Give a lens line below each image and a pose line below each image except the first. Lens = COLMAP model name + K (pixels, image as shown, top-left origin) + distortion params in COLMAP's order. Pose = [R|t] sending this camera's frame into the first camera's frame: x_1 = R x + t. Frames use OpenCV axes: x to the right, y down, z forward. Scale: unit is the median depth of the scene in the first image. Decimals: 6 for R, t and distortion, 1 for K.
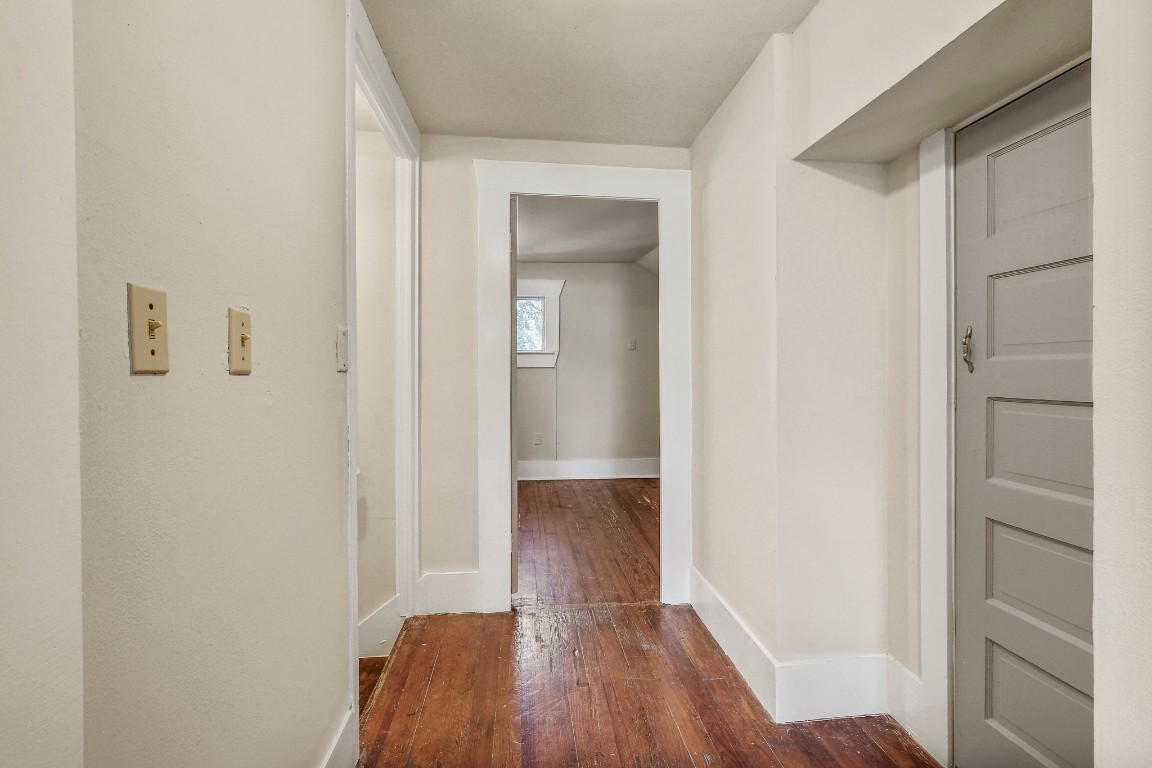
lens RADIAL K [[533.9, 0, 576.0], [0, 533.9, 381.6], [0, 0, 1]] dist [-0.013149, 0.004659]
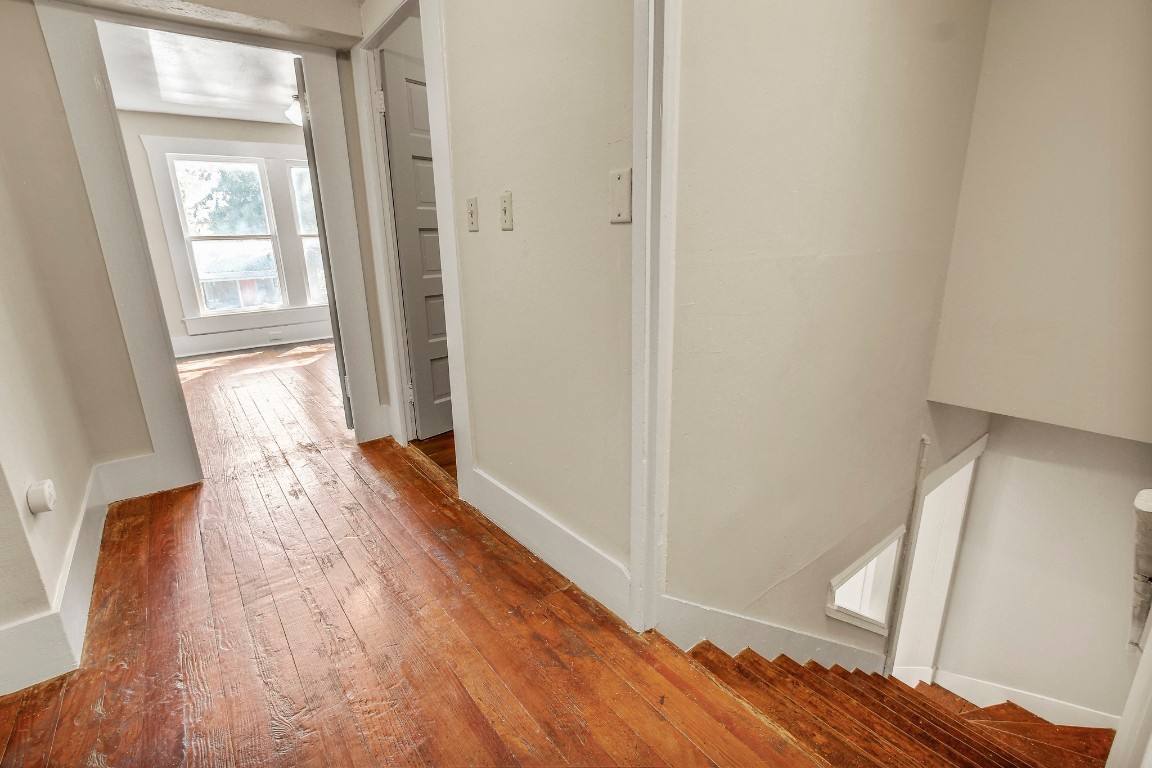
lens RADIAL K [[533.9, 0, 577.7], [0, 533.9, 386.1], [0, 0, 1]] dist [-0.013149, 0.004659]
pose [[-0.856669, 0.160440, -0.490282, 0.093867], [0.016930, 0.958638, 0.284123, -0.010069], [0.515588, 0.235099, -0.823952, 1.586082]]
